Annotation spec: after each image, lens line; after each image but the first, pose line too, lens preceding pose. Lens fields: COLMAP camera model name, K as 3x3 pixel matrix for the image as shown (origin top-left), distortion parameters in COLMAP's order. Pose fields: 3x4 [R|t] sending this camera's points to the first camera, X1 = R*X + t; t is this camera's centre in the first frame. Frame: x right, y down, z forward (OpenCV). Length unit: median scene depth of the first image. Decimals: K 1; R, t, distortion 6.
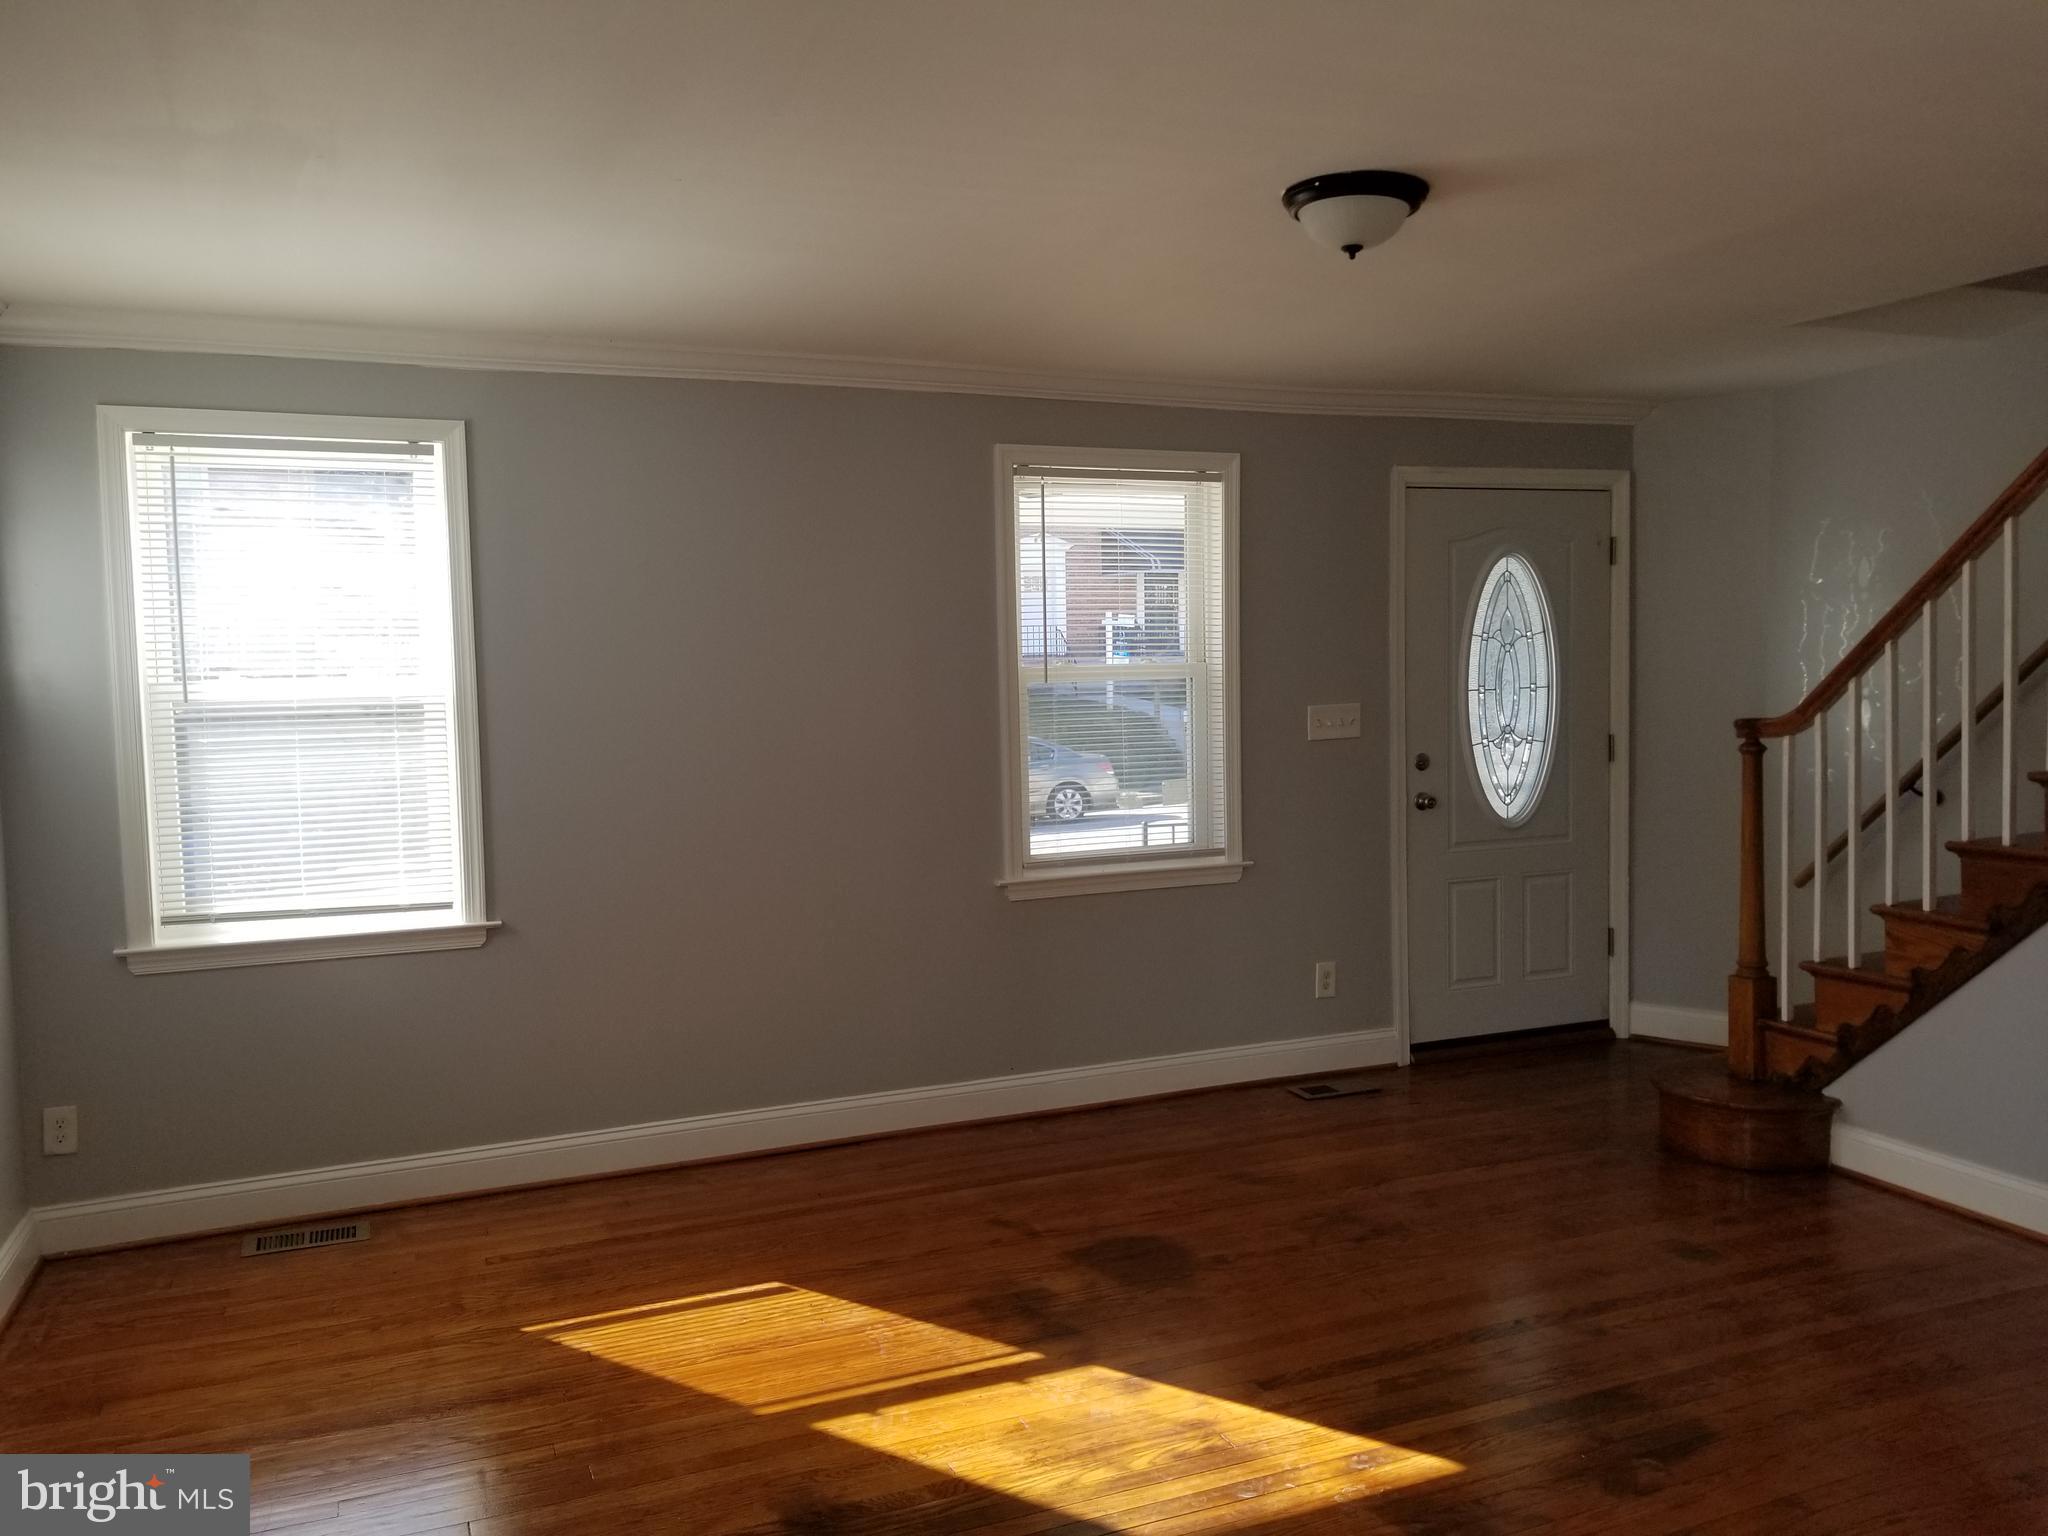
lens RADIAL K [[1597.4, 0, 1019.1], [0, 1597.4, 756.5], [0, 0, 1]] dist [0.053974, -0.094031]
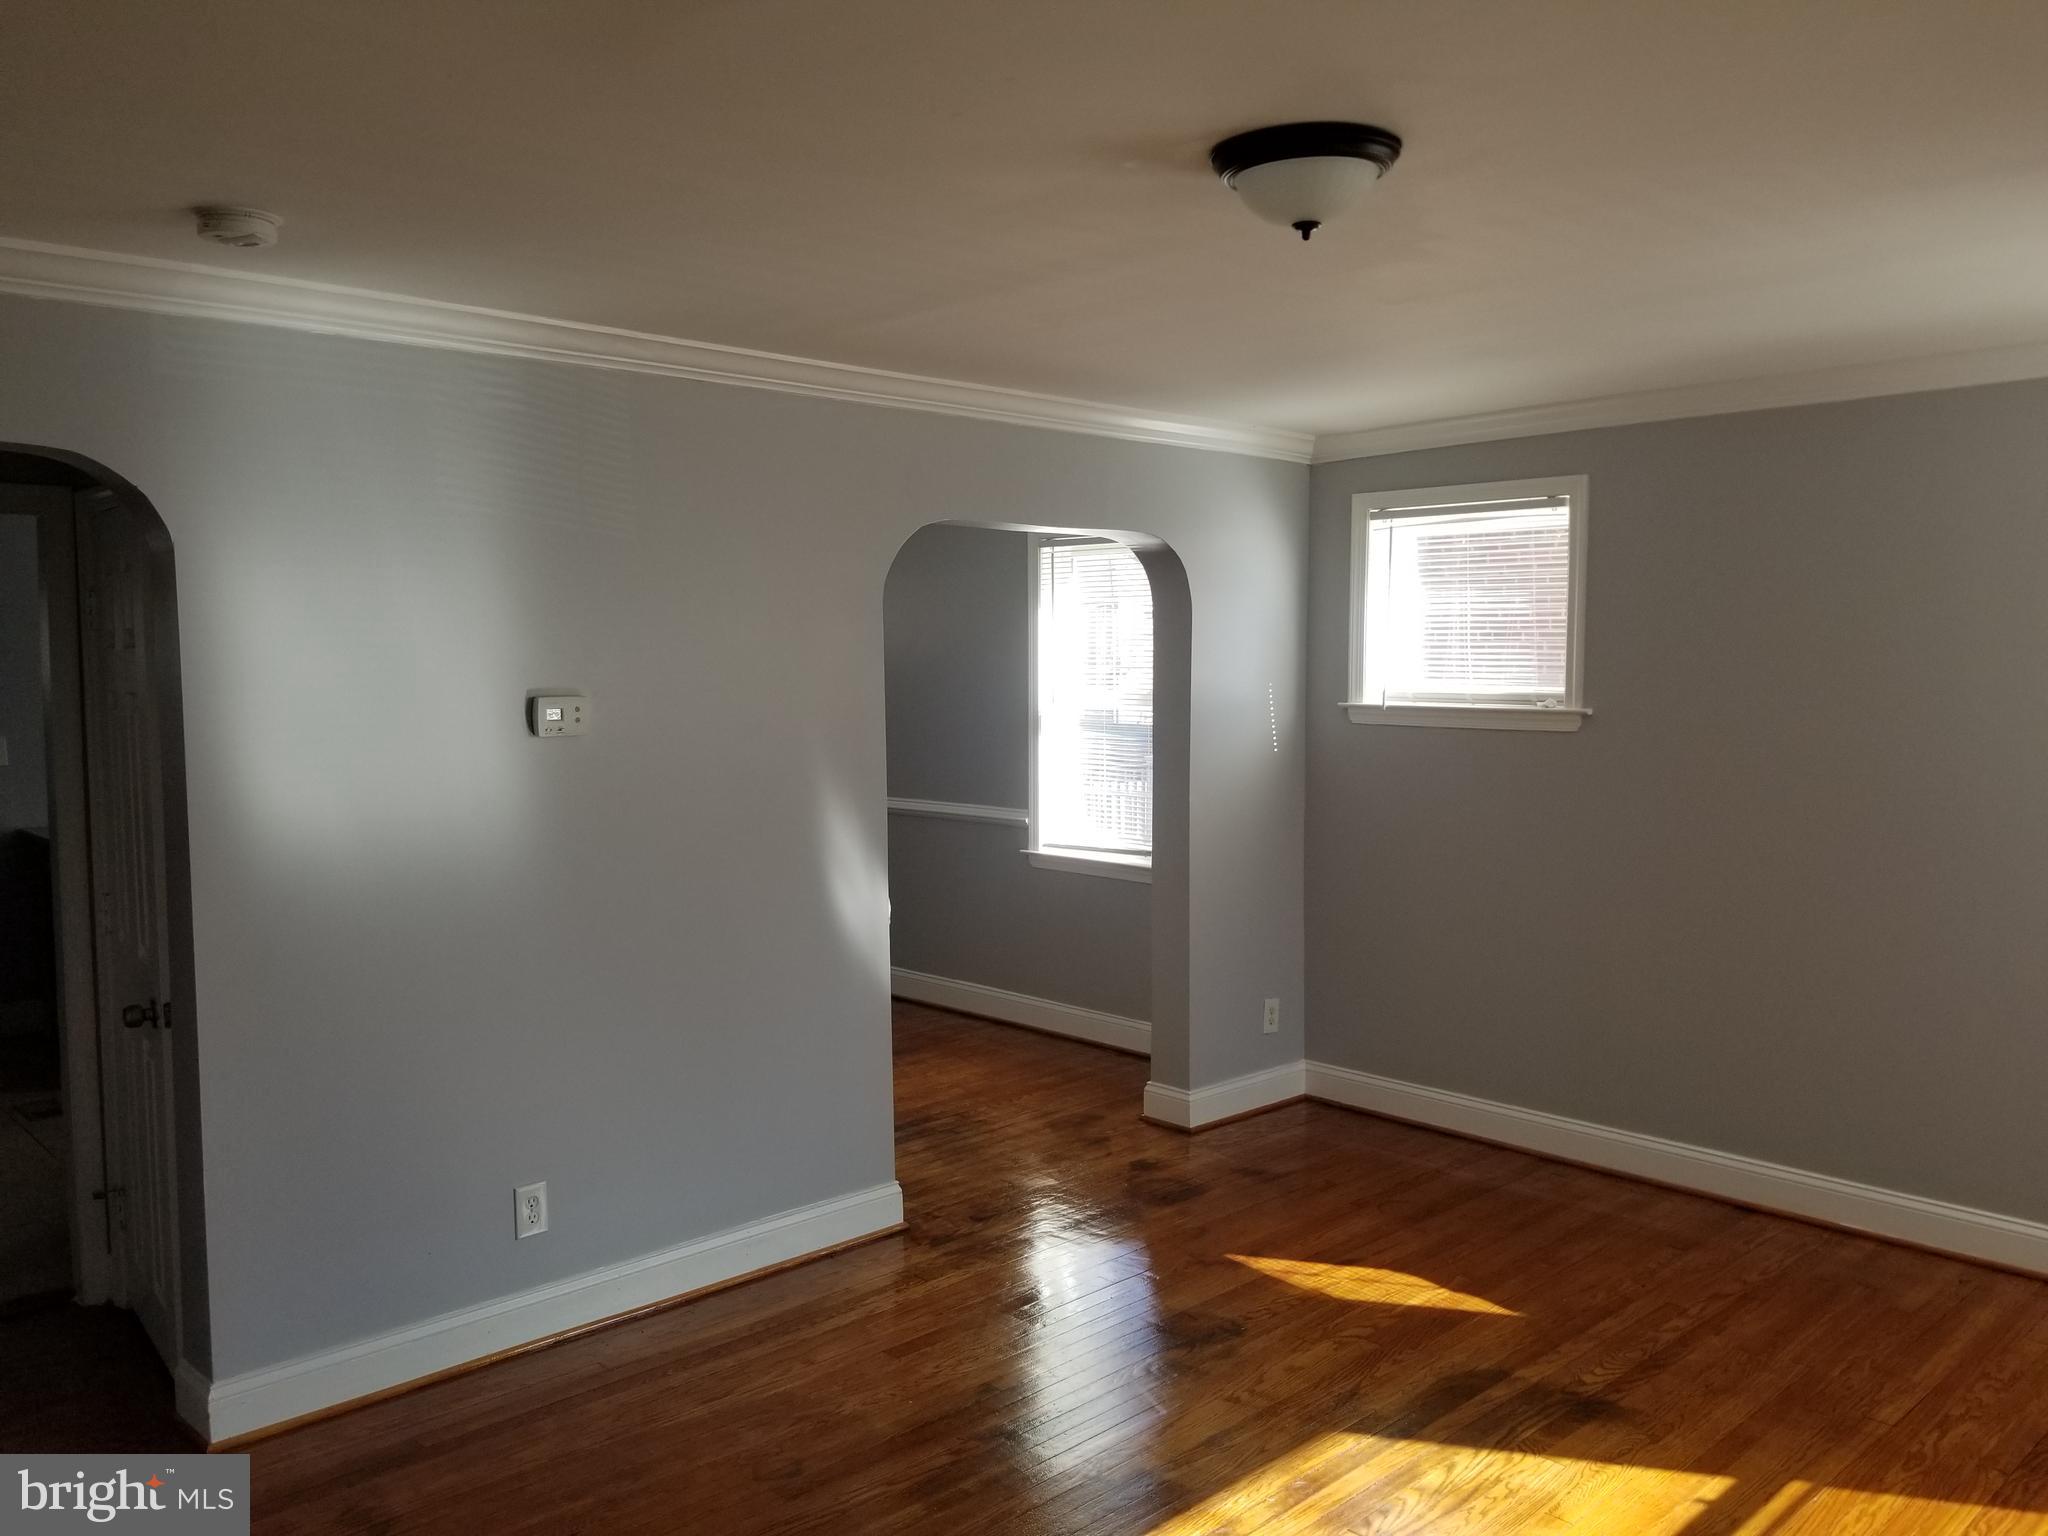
lens RADIAL K [[1597.4, 0, 1038.5], [0, 1597.4, 750.6], [0, 0, 1]] dist [0.053974, -0.094031]
pose [[-0.926395, 0.055204, -0.372484, 0.448989], [0.003661, 0.990469, 0.137688, -0.129771], [0.376535, 0.126190, -0.917768, 1.217518]]
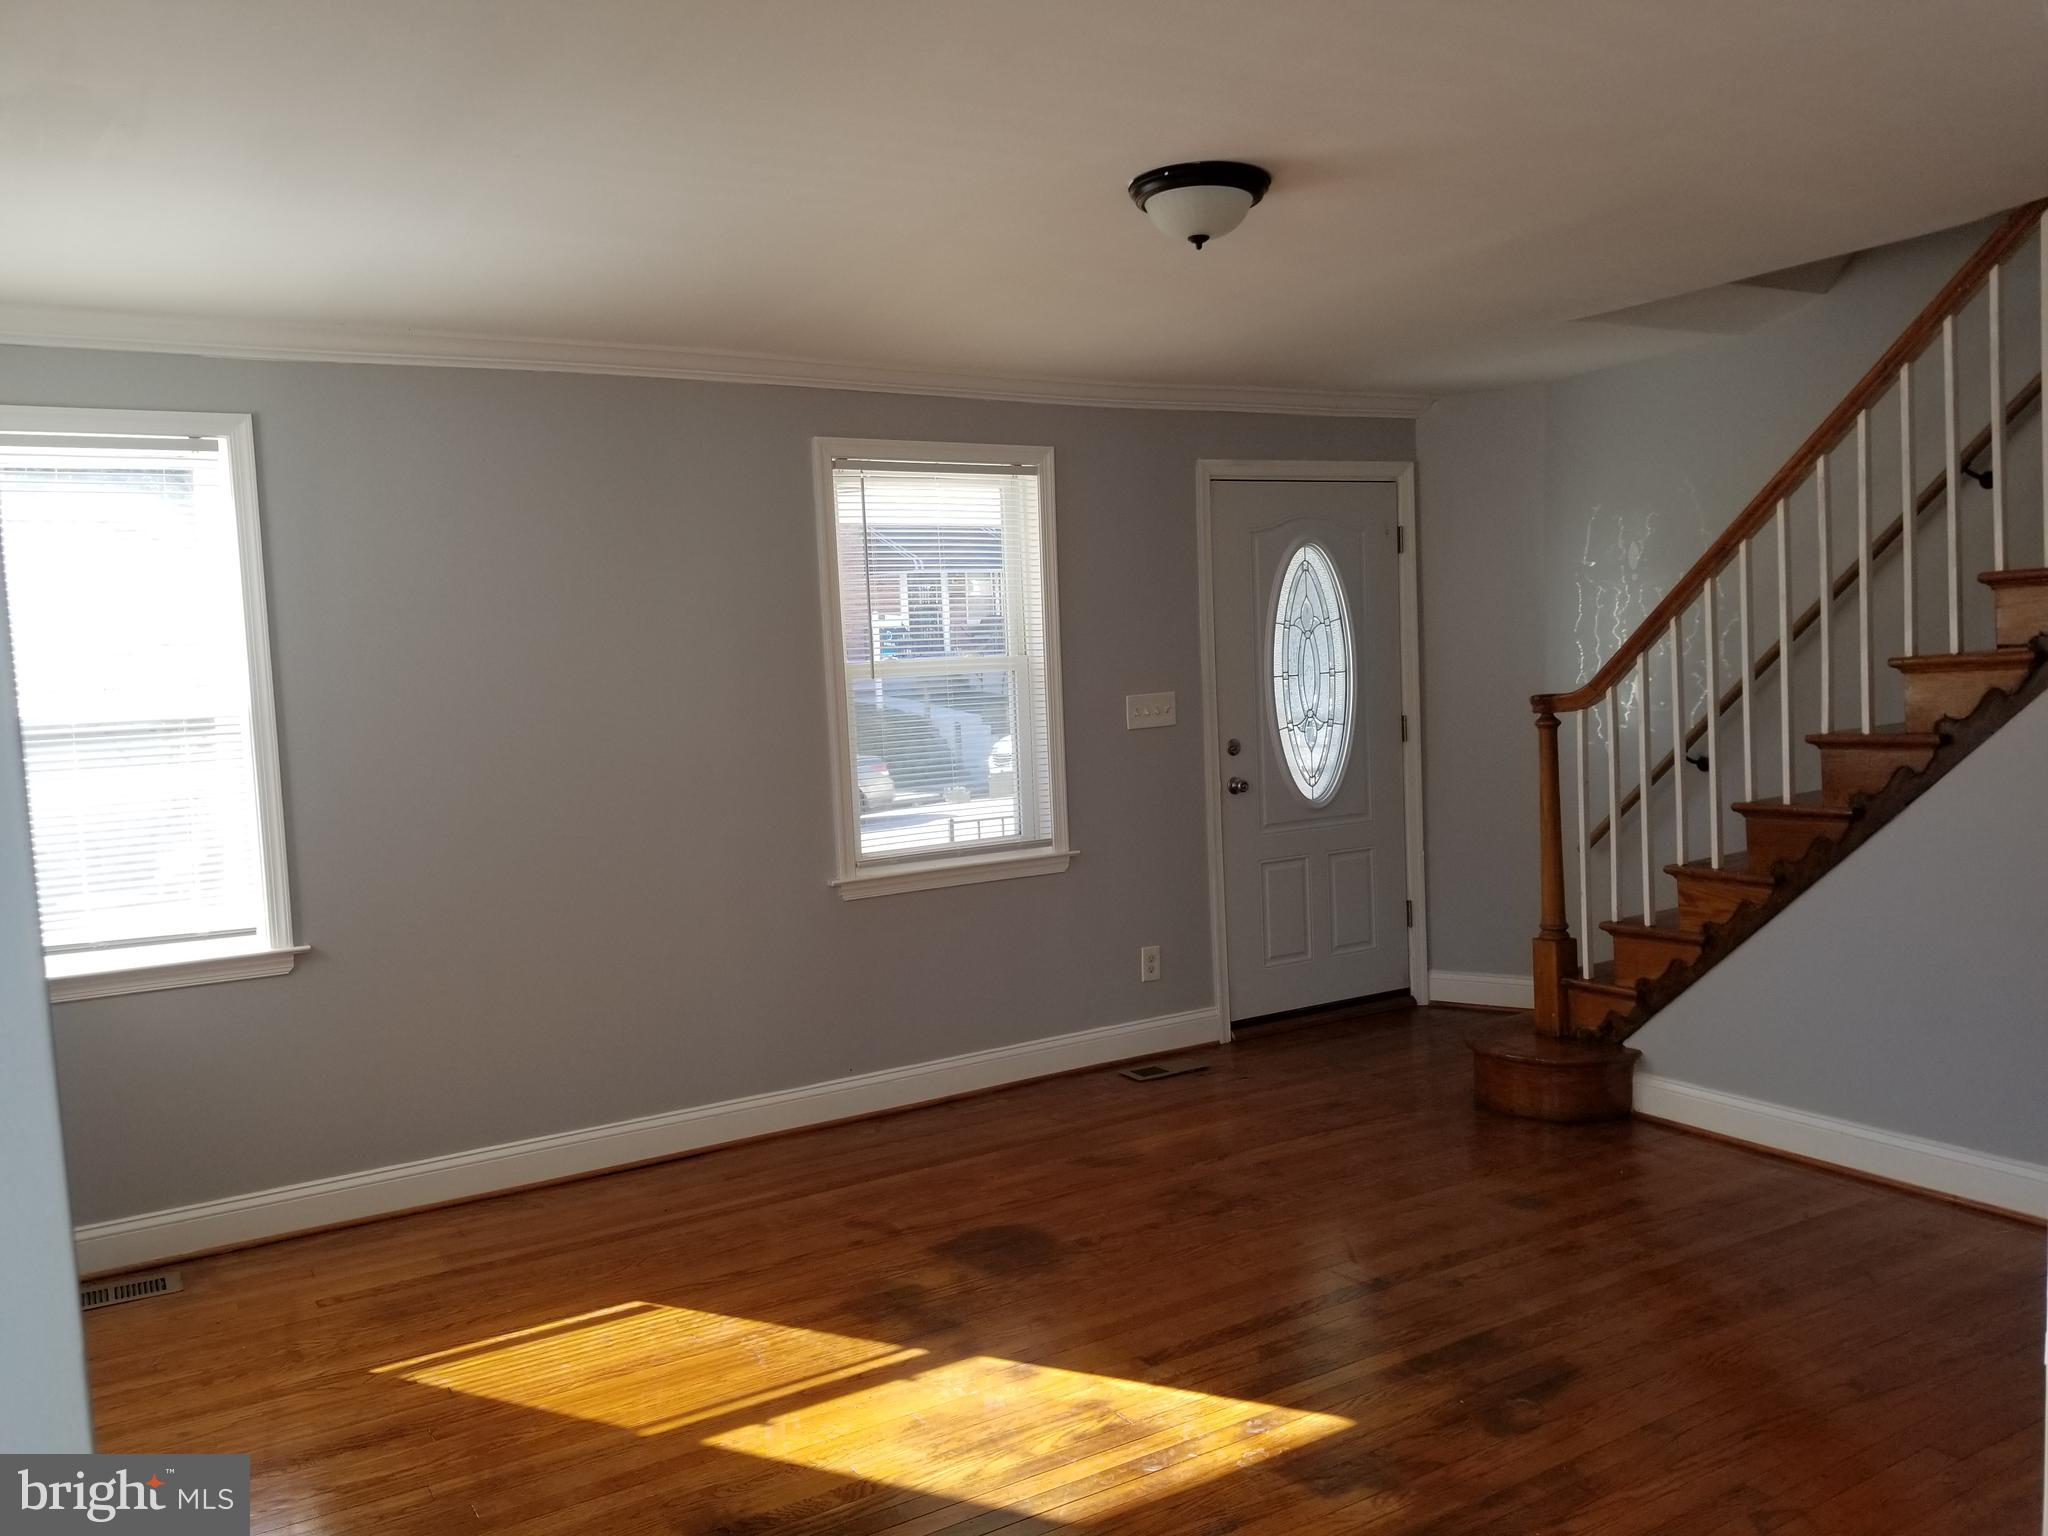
lens RADIAL K [[1597.4, 0, 1010.5], [0, 1597.4, 768.5], [0, 0, 1]] dist [0.053974, -0.094031]
pose [[0.989570, -0.034348, 0.139896, -0.046970], [0.033423, 0.999401, 0.008962, 0.004178], [-0.140120, -0.004193, 0.990126, 0.007685]]
